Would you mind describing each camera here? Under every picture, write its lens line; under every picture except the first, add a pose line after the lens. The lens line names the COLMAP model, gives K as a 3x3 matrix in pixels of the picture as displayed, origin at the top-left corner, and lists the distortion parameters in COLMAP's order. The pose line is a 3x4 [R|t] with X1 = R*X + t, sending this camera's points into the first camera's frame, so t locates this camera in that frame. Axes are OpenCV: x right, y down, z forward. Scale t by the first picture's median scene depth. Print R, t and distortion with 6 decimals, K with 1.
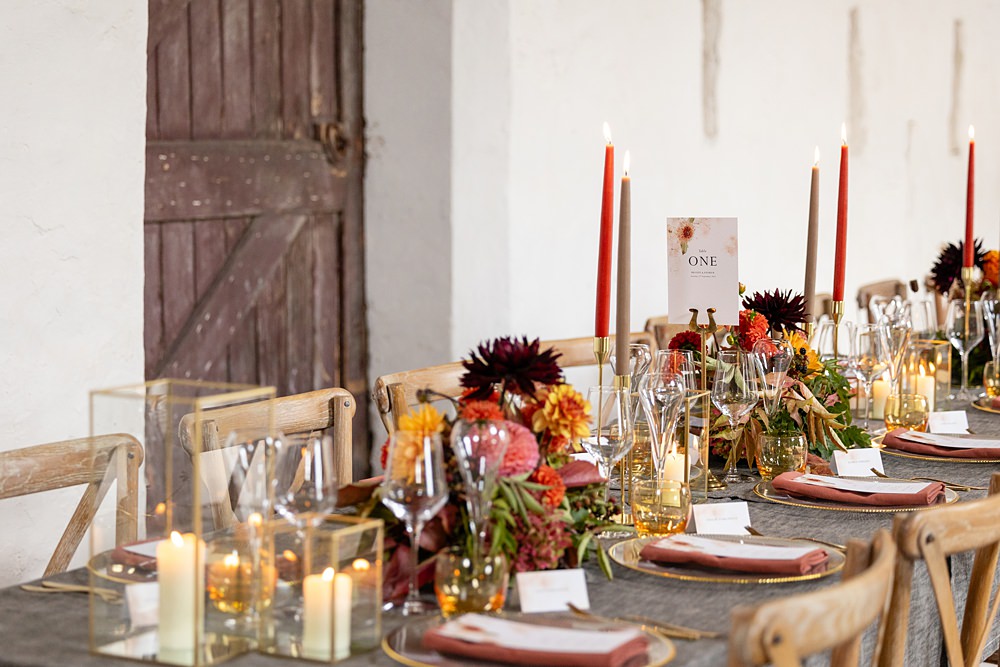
lens RADIAL K [[2141.8, 0, 500.0], [0, 2141.8, 333.5], [0, 0, 1]] dist [-0.041117, -0.094351]
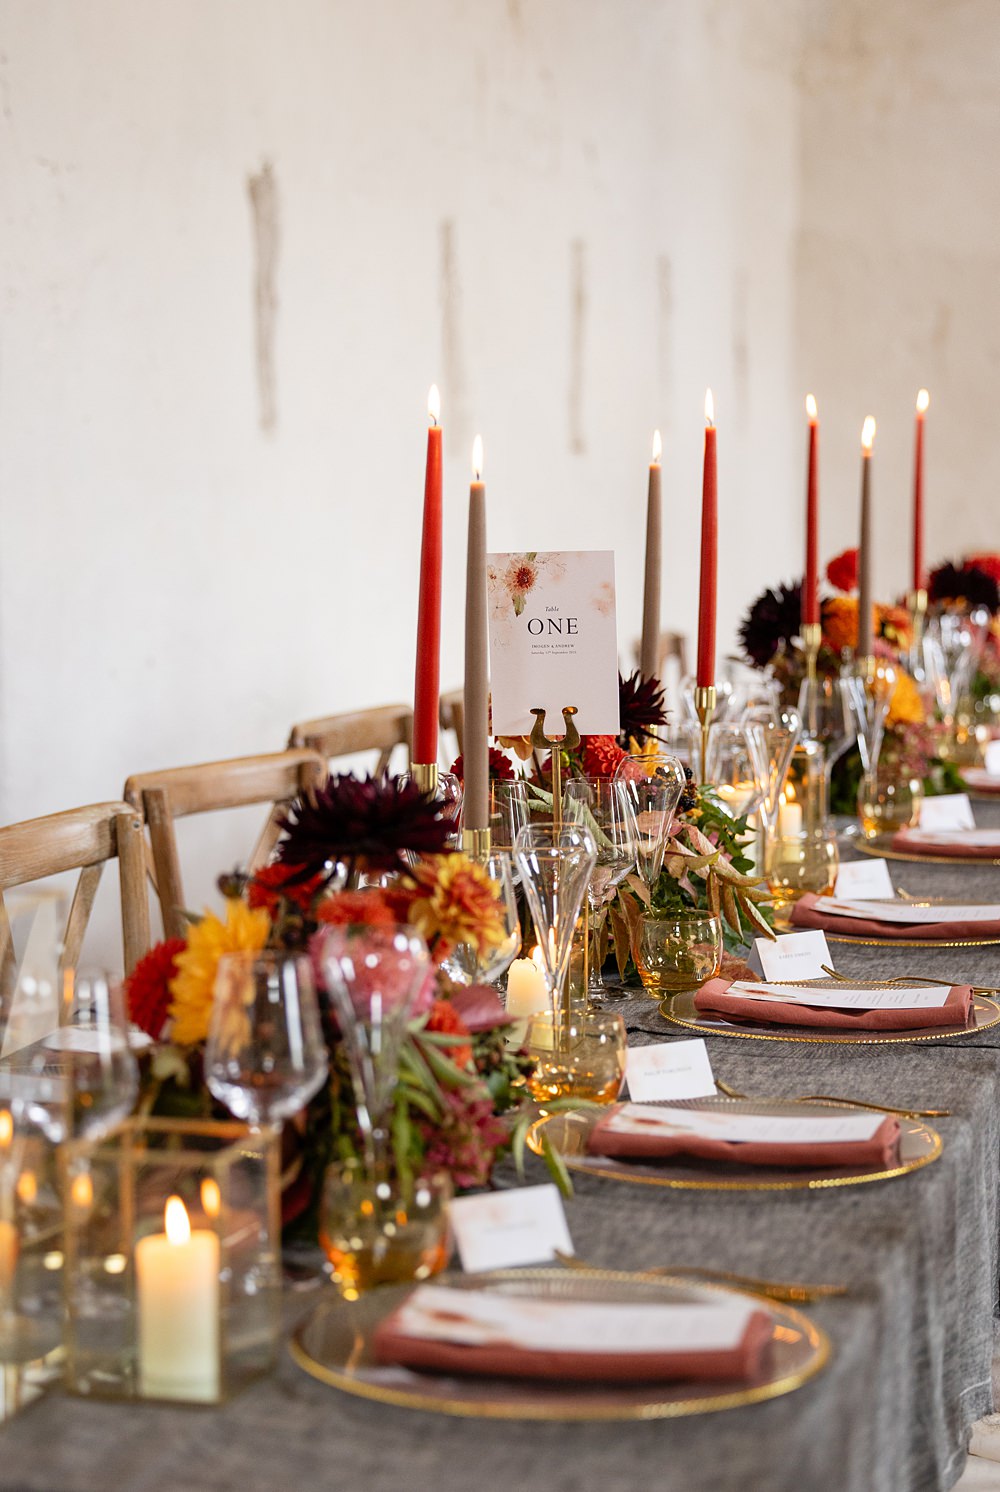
lens RADIAL K [[3294.2, 0, 500.0], [0, 3294.2, 746.0], [0, 0, 1]] dist [0.023839, 0.109845]
pose [[0.971325, -0.035687, 0.235060, -0.131213], [0.035284, 0.999360, 0.005921, -0.007082], [-0.235121, 0.002543, 0.971963, 0.131084]]
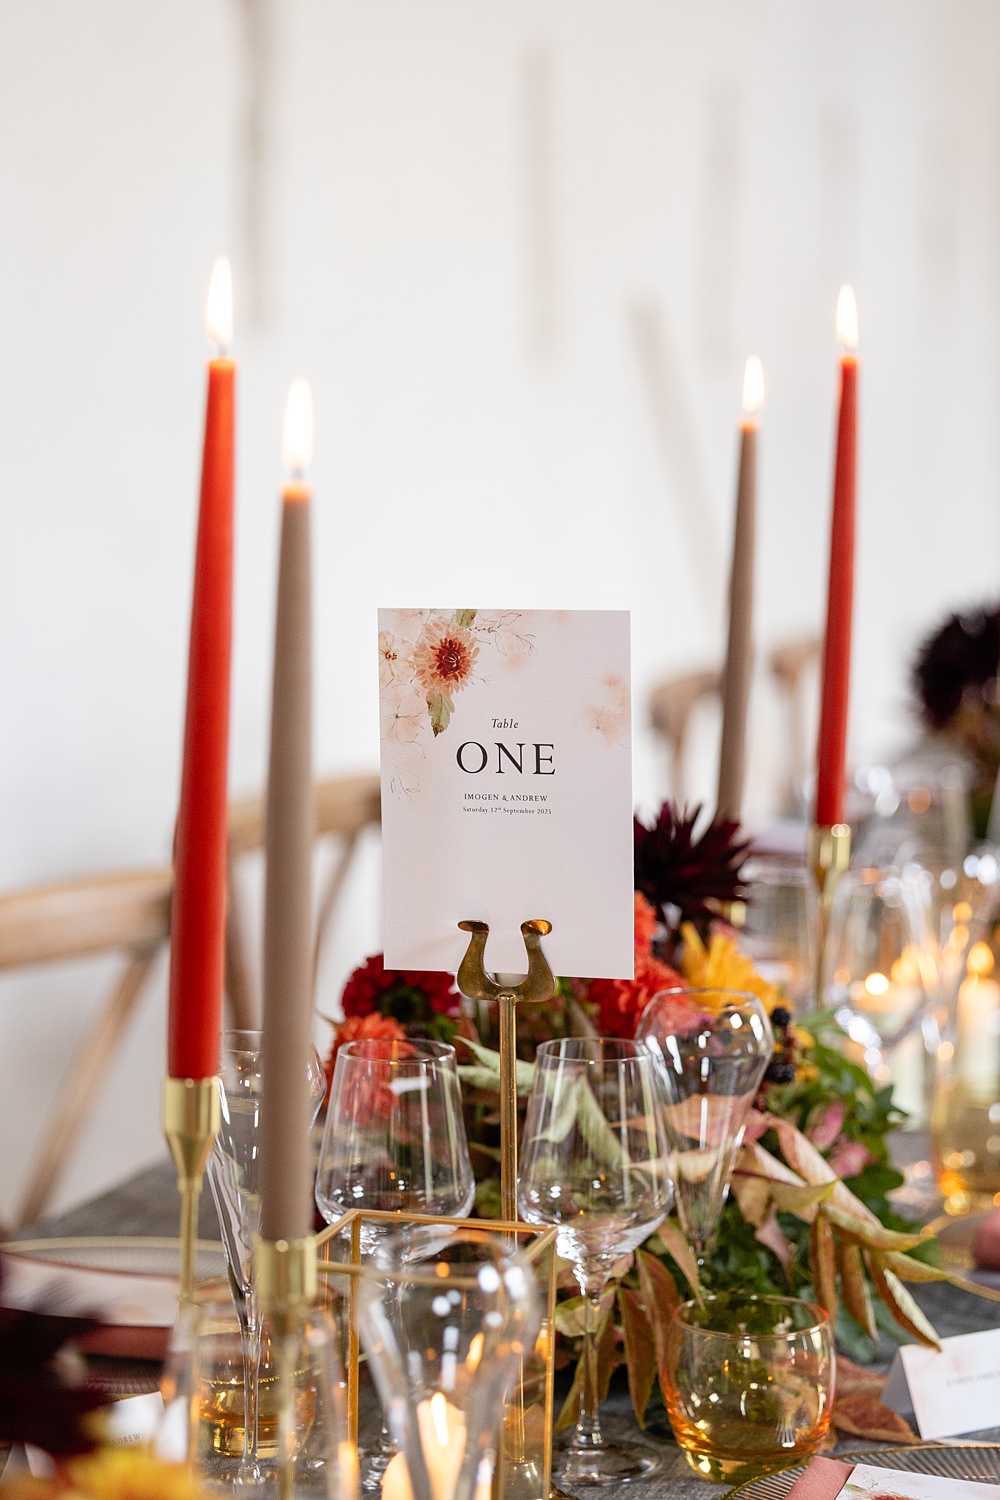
lens RADIAL K [[3756.2, 0, 500.0], [0, 3756.2, 750.0], [0, 0, 1]] dist [-0.023542, 0.279557]
pose [[0.980926, -0.015280, 0.193782, -0.005055], [0.011368, 0.999709, 0.021283, -0.045797], [-0.194051, -0.018674, 0.980814, 0.498527]]
